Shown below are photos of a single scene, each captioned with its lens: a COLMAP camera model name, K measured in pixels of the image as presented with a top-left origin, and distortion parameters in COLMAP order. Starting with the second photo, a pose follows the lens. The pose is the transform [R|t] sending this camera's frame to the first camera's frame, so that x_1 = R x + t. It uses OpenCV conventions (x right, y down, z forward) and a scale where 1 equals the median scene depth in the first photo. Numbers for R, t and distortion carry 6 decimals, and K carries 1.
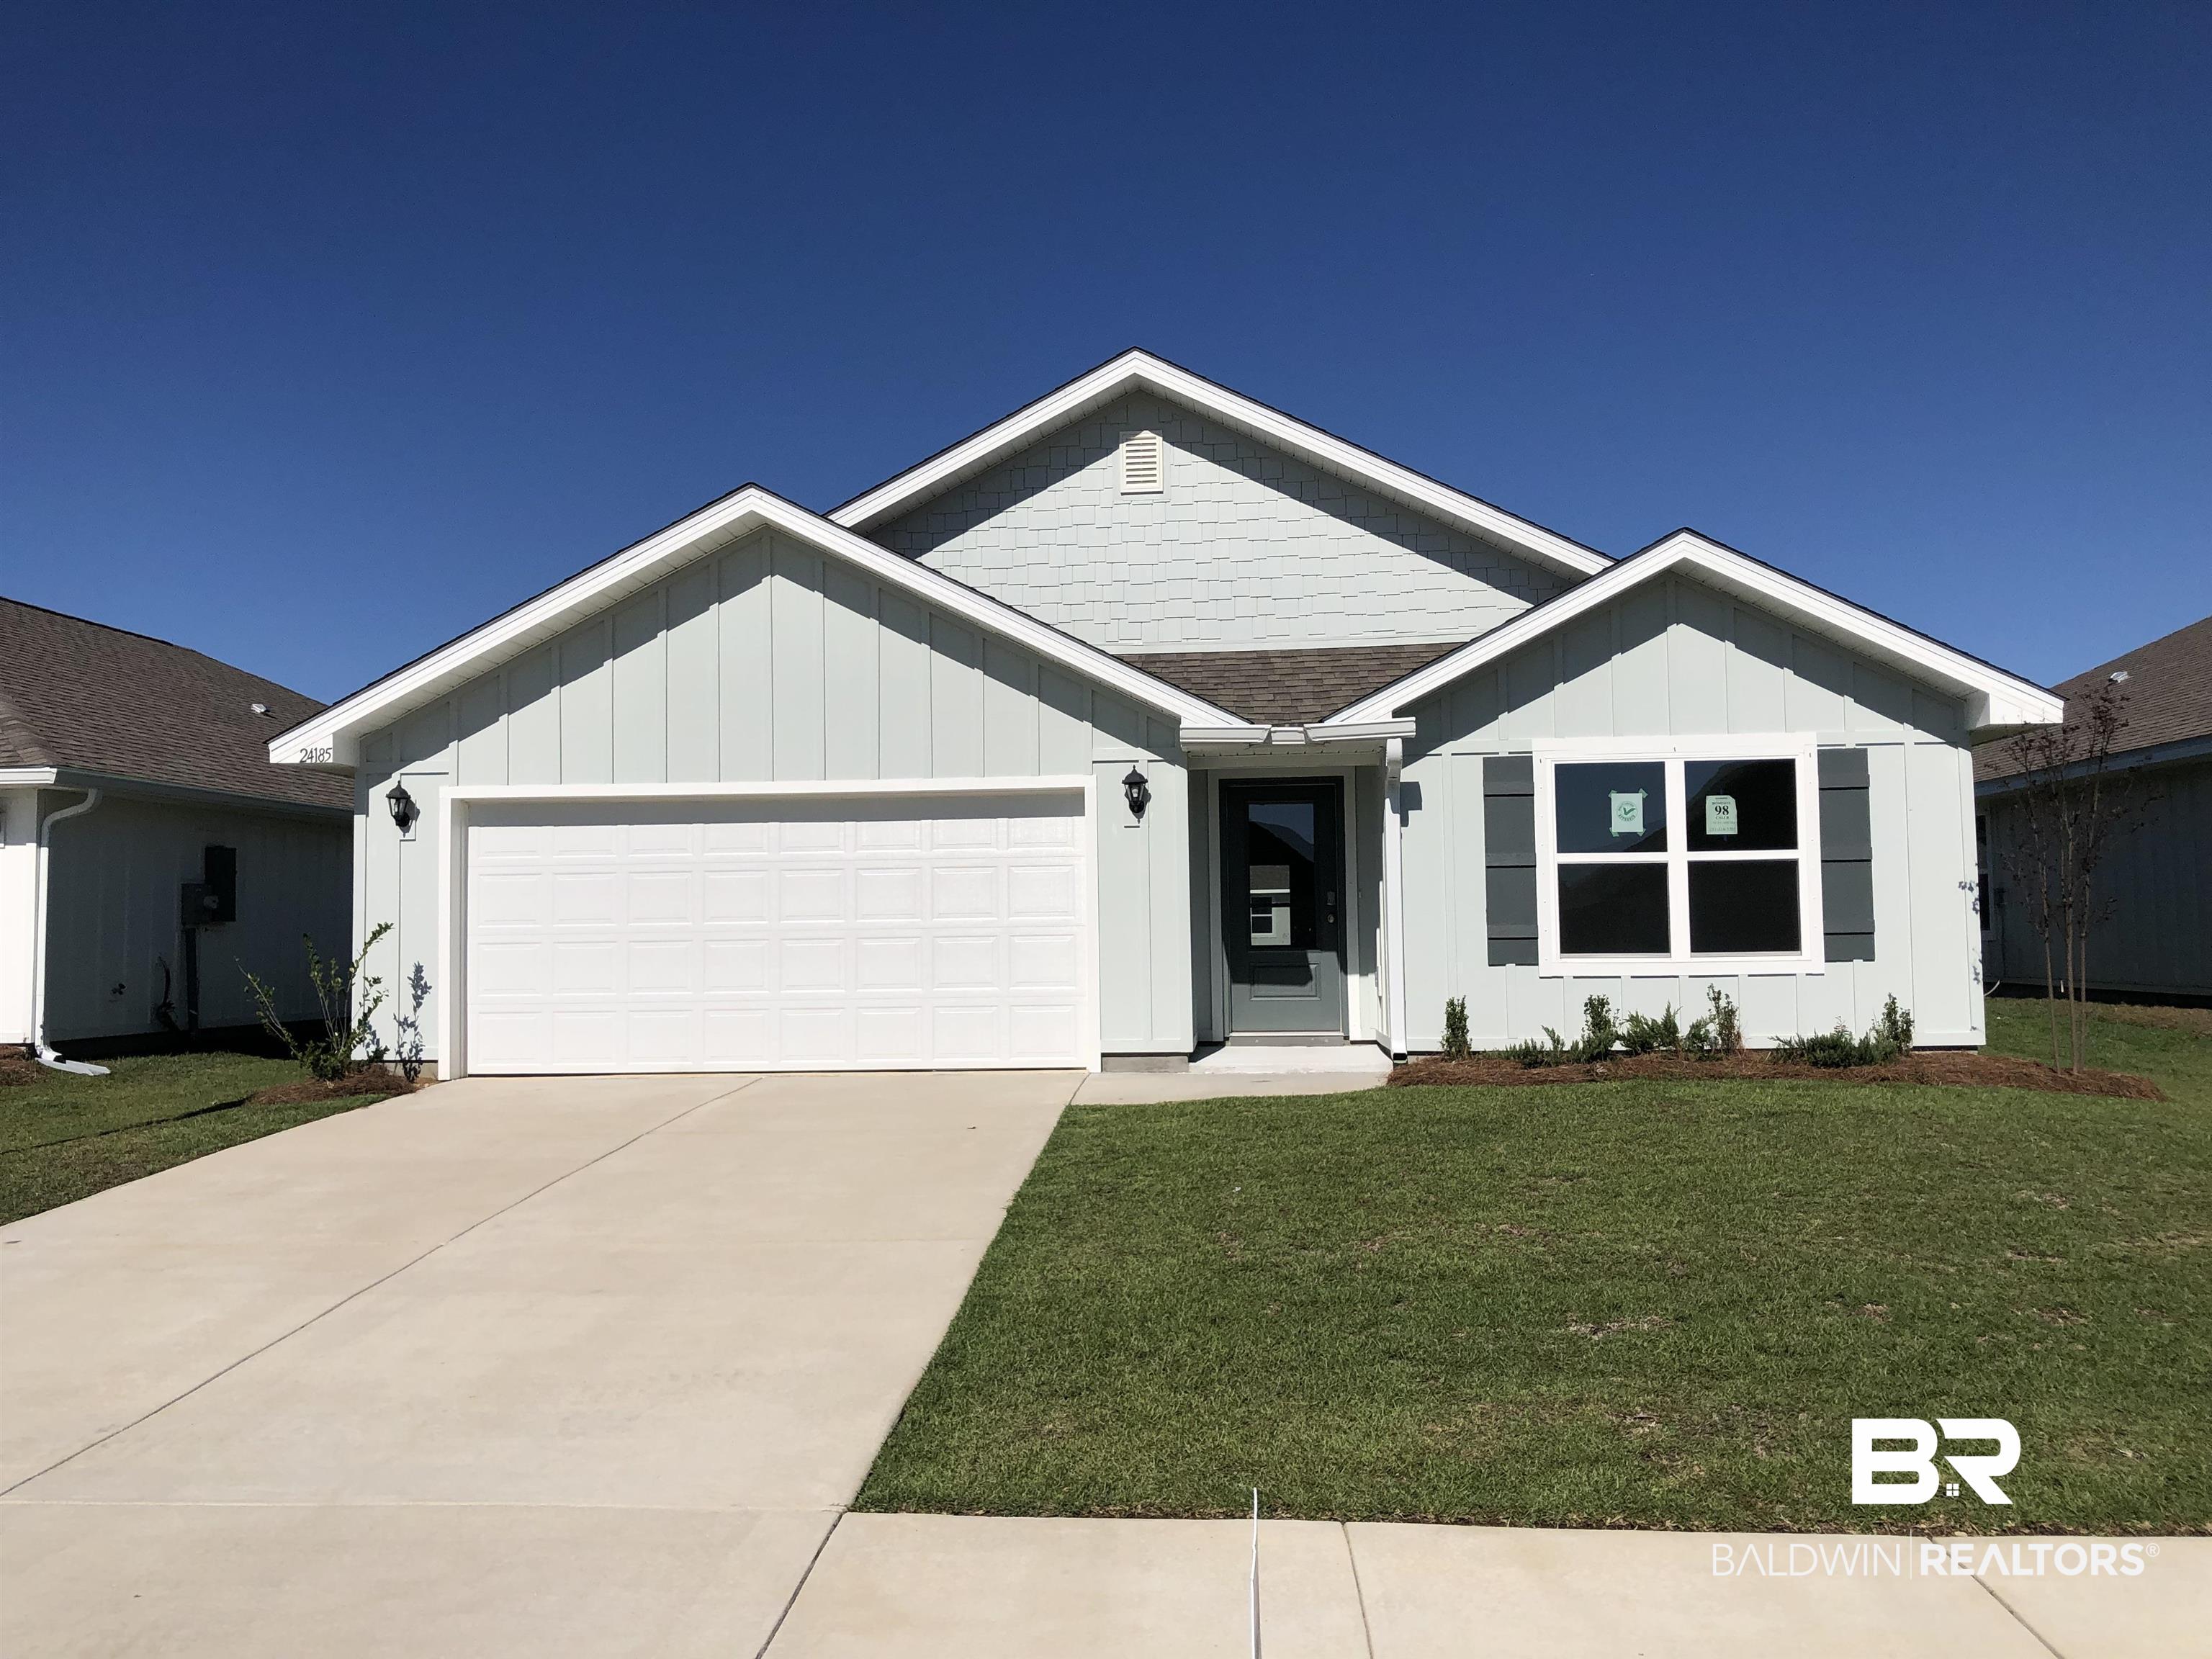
lens RADIAL K [[1824.8, 0, 1106.0], [0, 1824.8, 829.5], [0, 0, 1]] dist [0.006270, -0.001119]
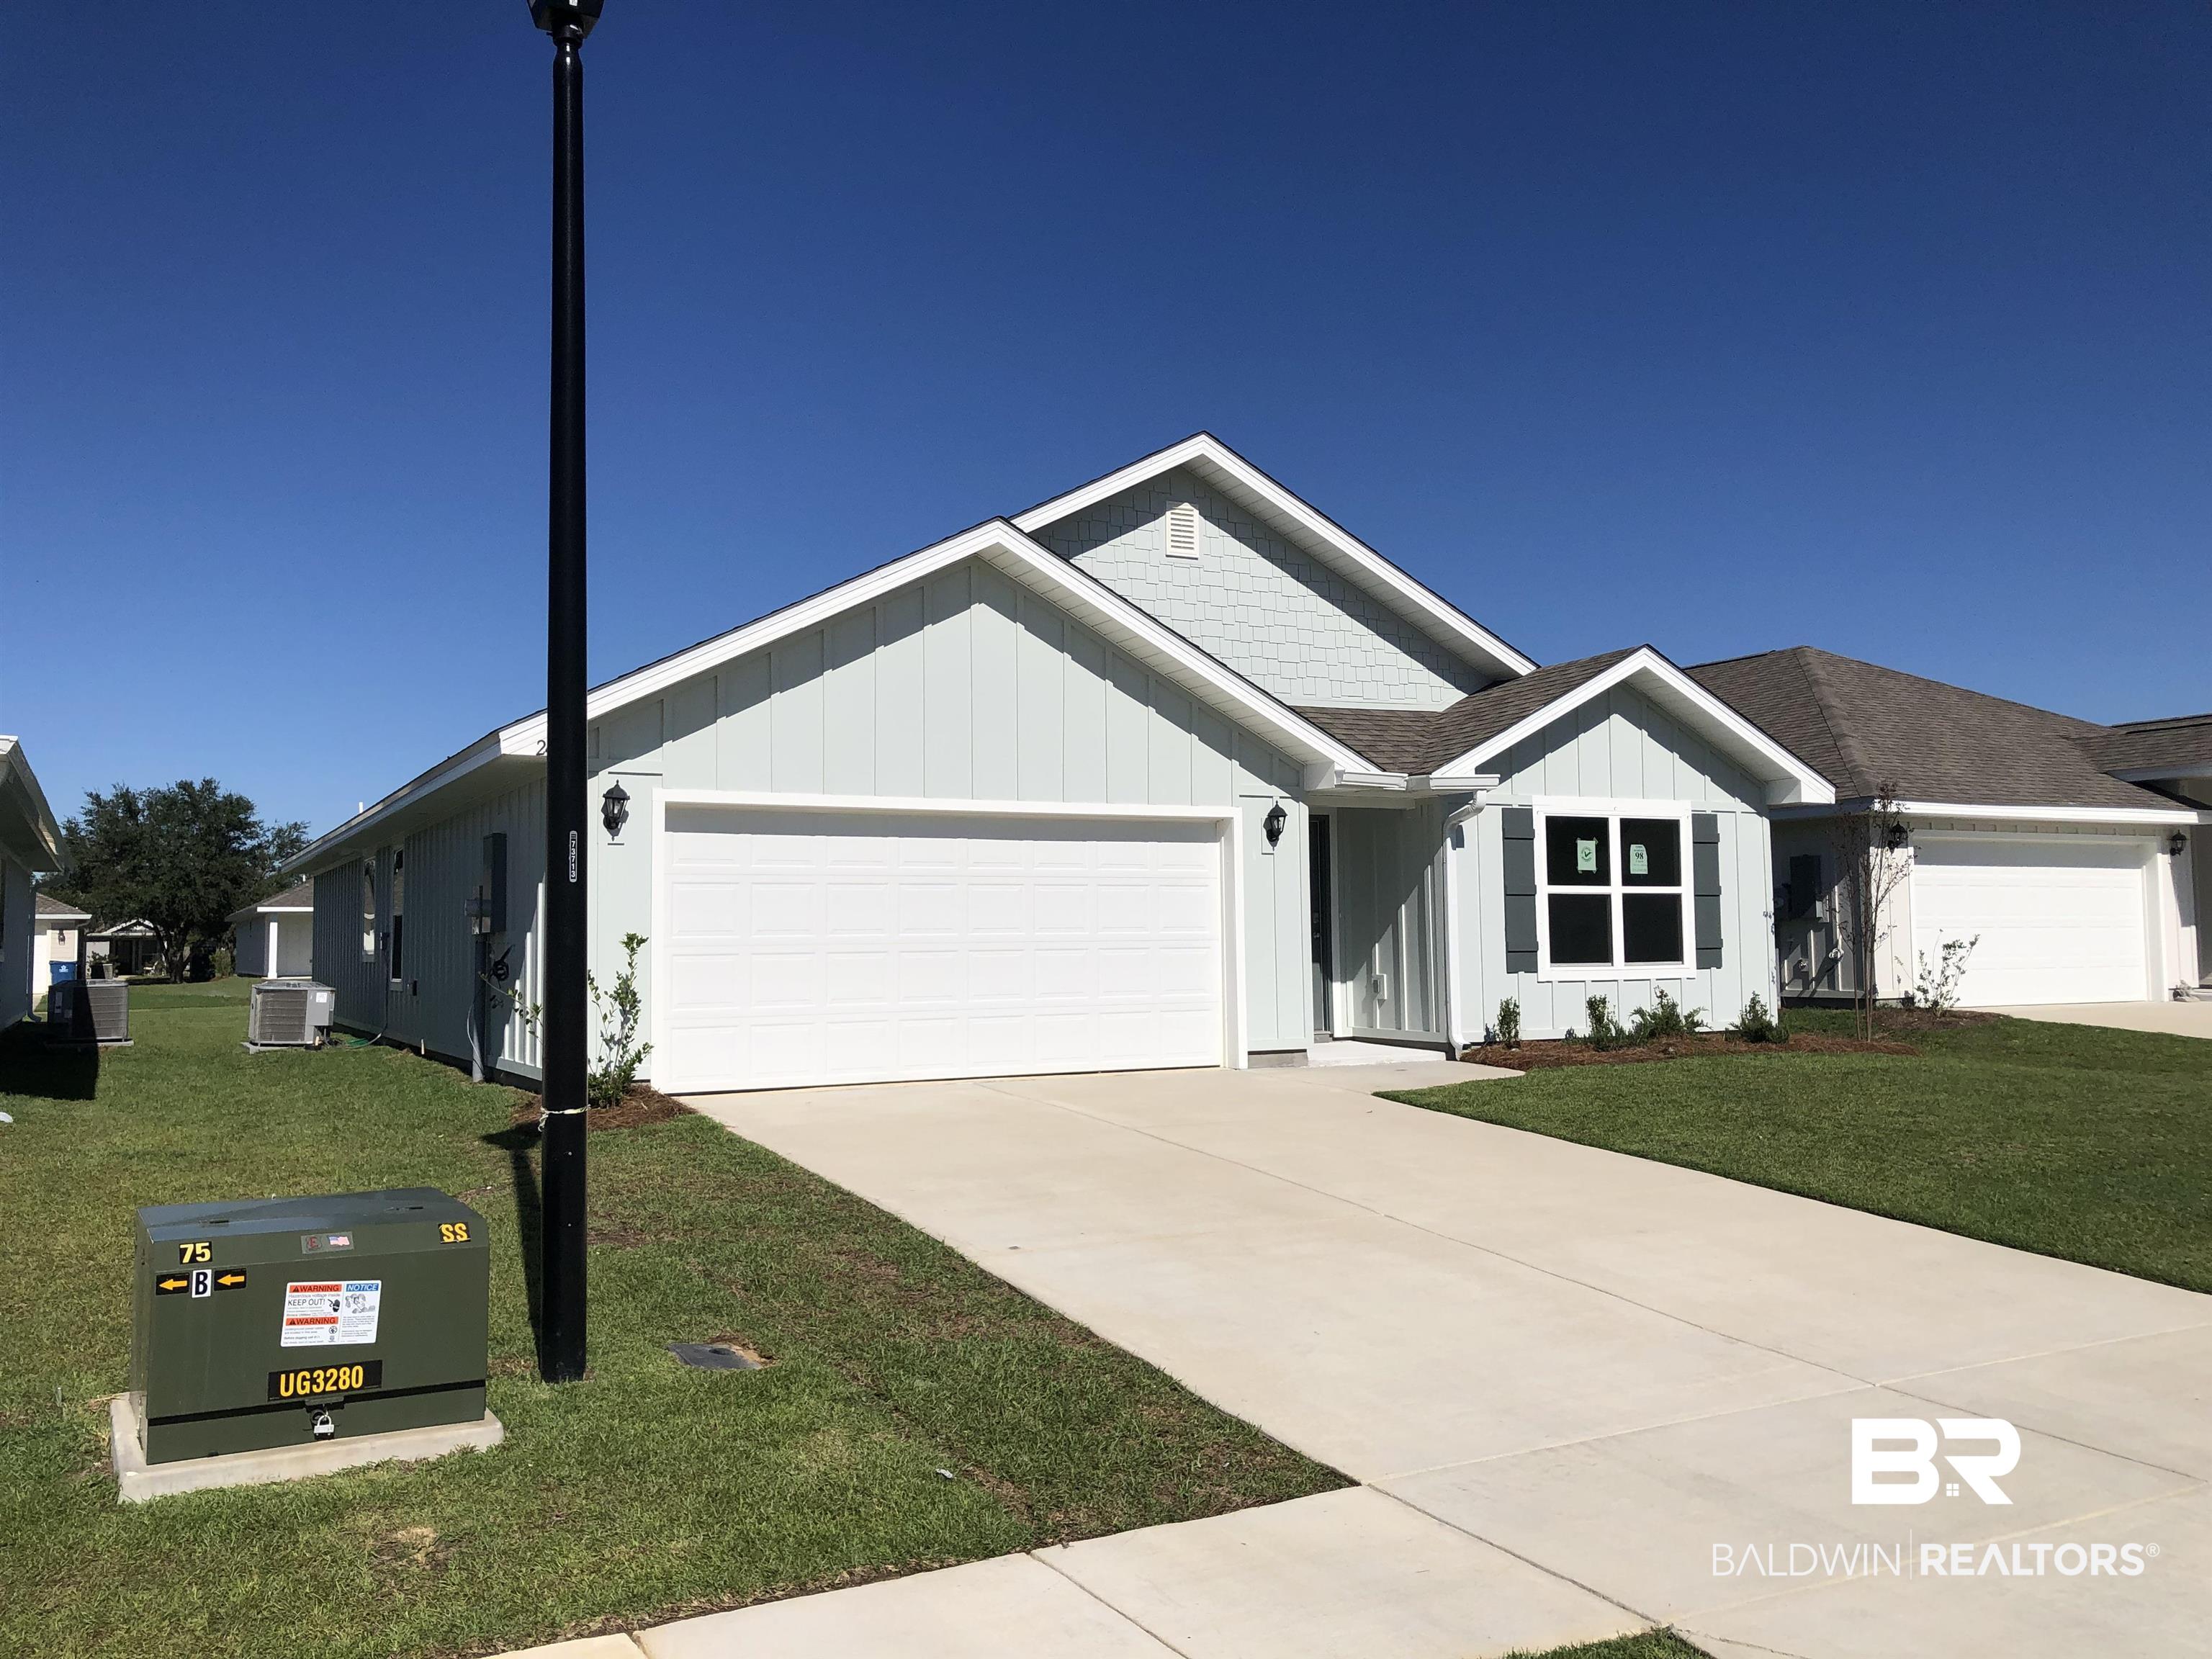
lens RADIAL K [[1847.0, 0, 1106.0], [0, 1847.0, 829.5], [0, 0, 1]] dist [0.010087, -0.000134]
pose [[0.840679, 0.038193, 0.540186, -0.712278], [-0.030972, 0.999268, -0.022450, 0.012460], [-0.540648, 0.002142, 0.841246, 0.072452]]
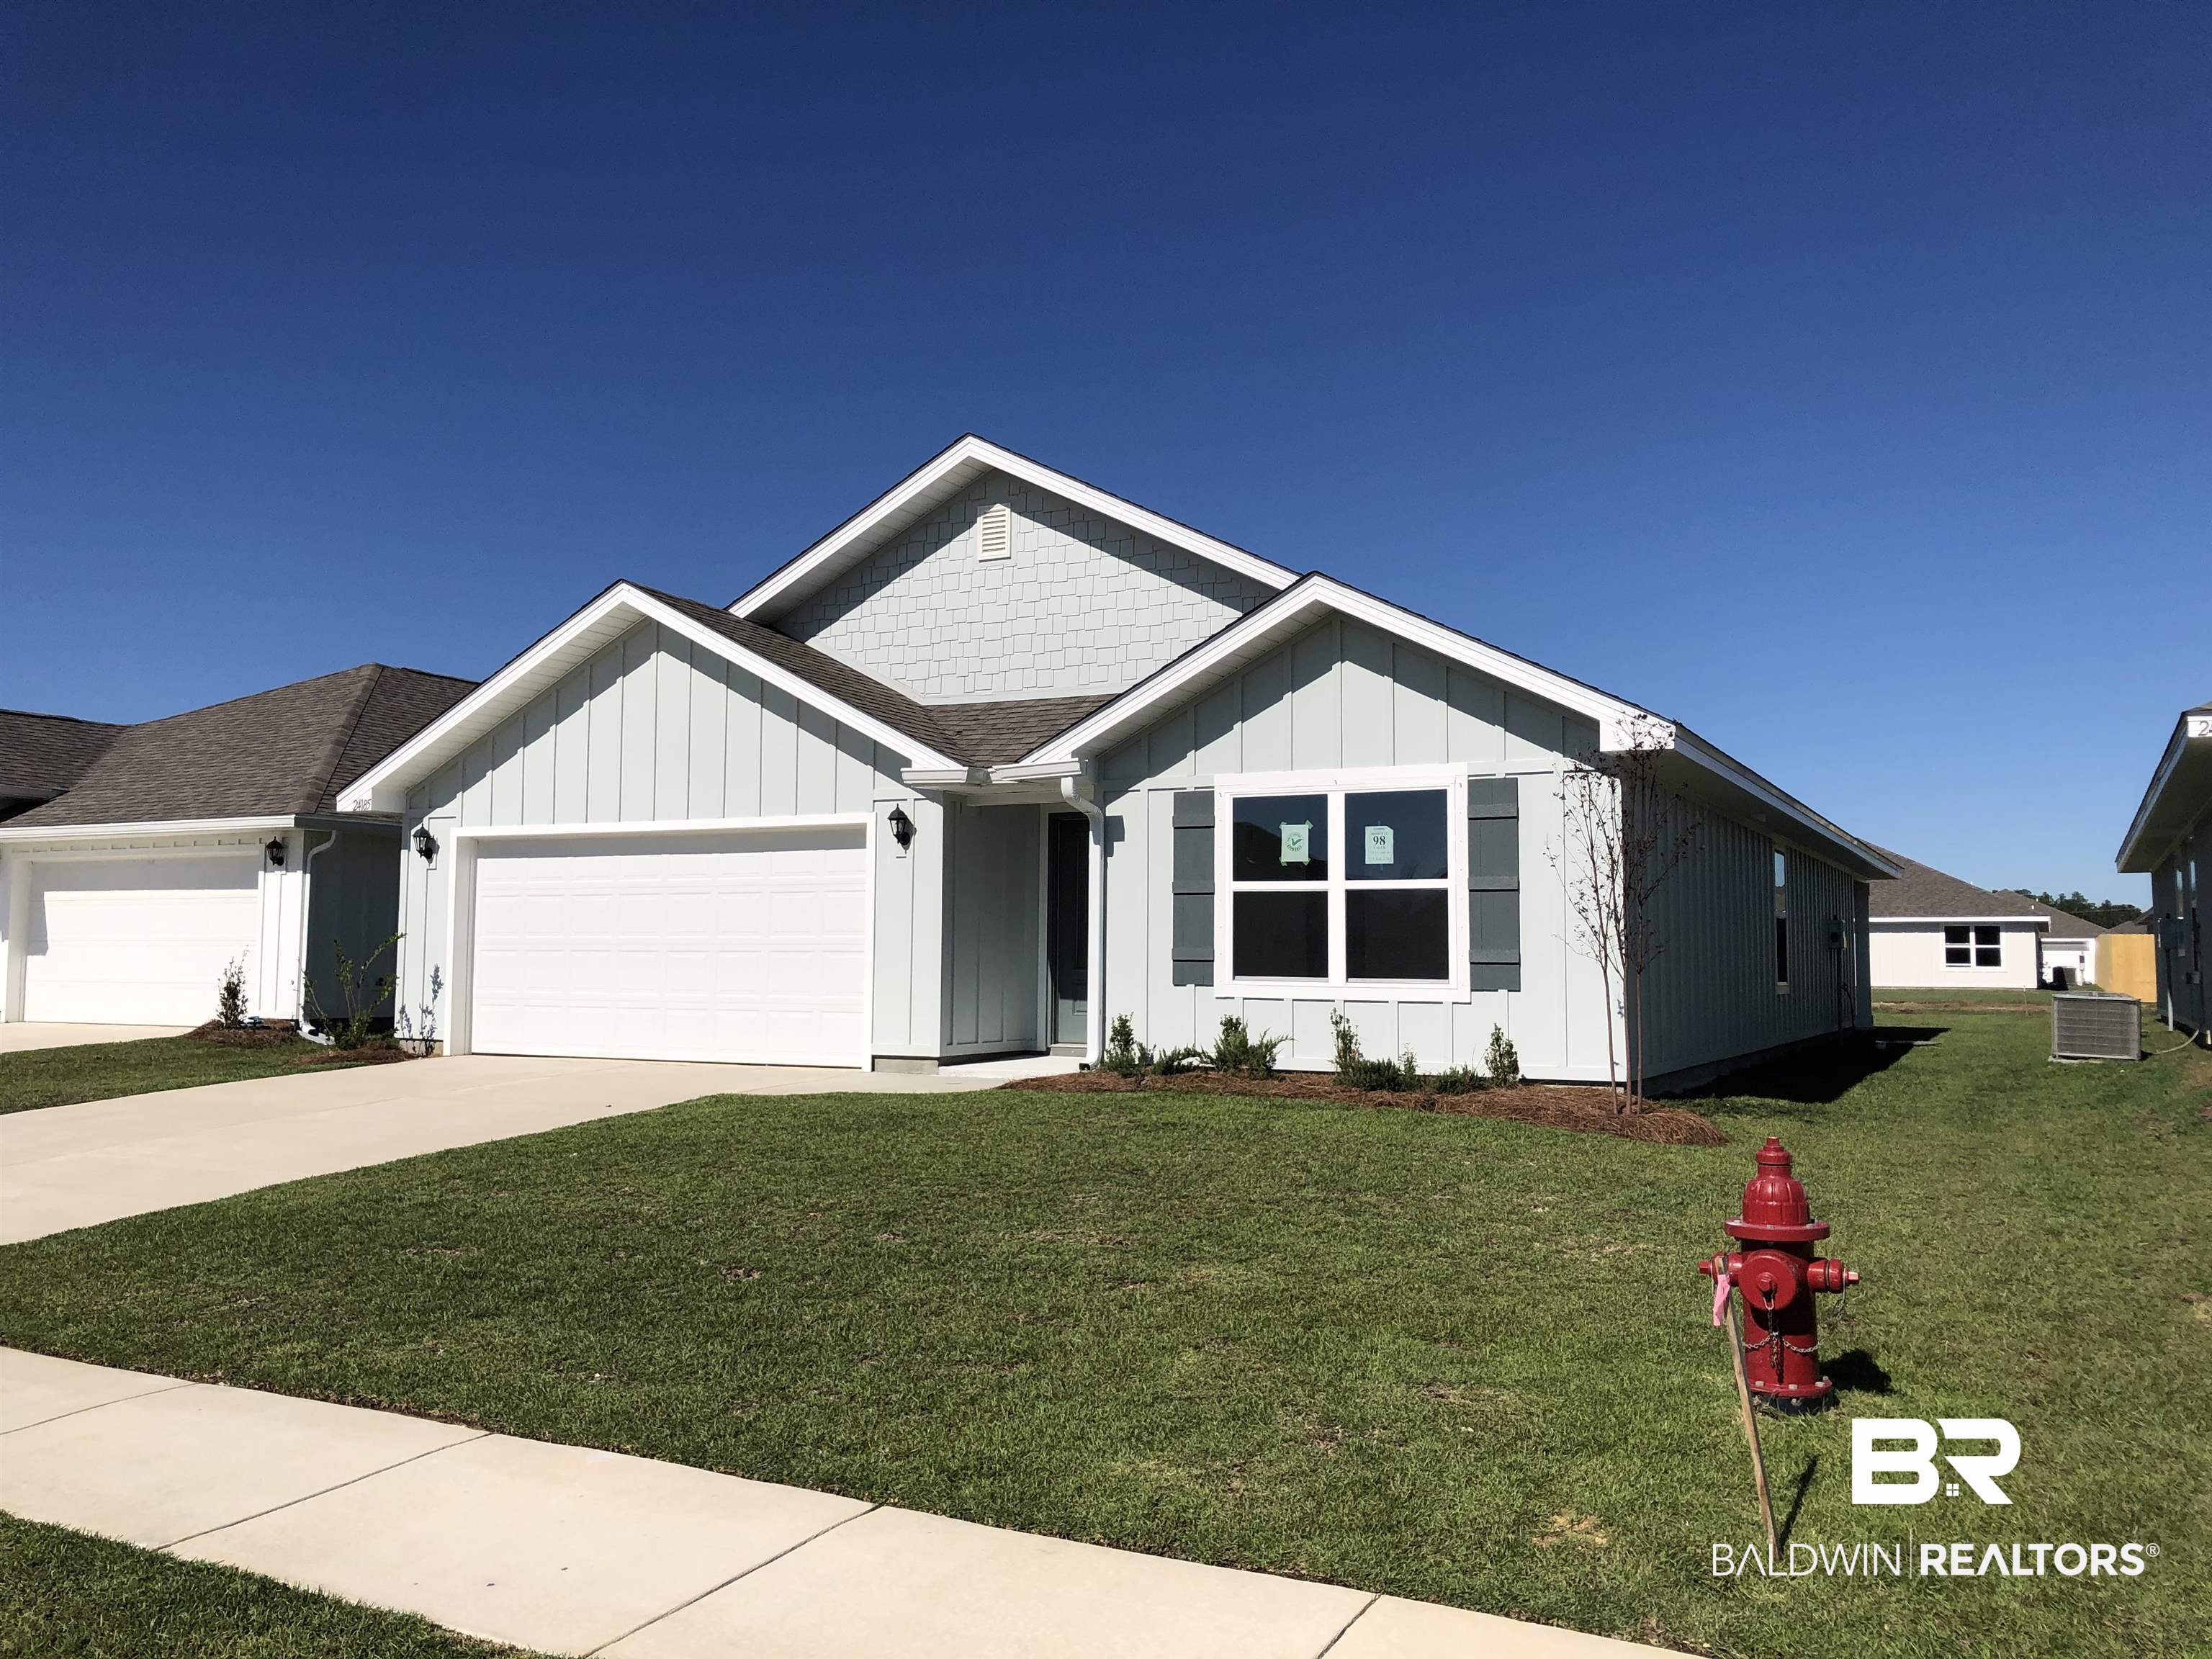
lens RADIAL K [[1806.6, 0, 1129.6], [0, 1806.6, 828.6], [0, 0, 1]] dist [0.008311, -0.005249]
pose [[0.922835, -0.008694, -0.385097, 0.590903], [0.003870, 0.999904, -0.013300, -0.004161], [0.385176, 0.010784, 0.922780, 0.008297]]
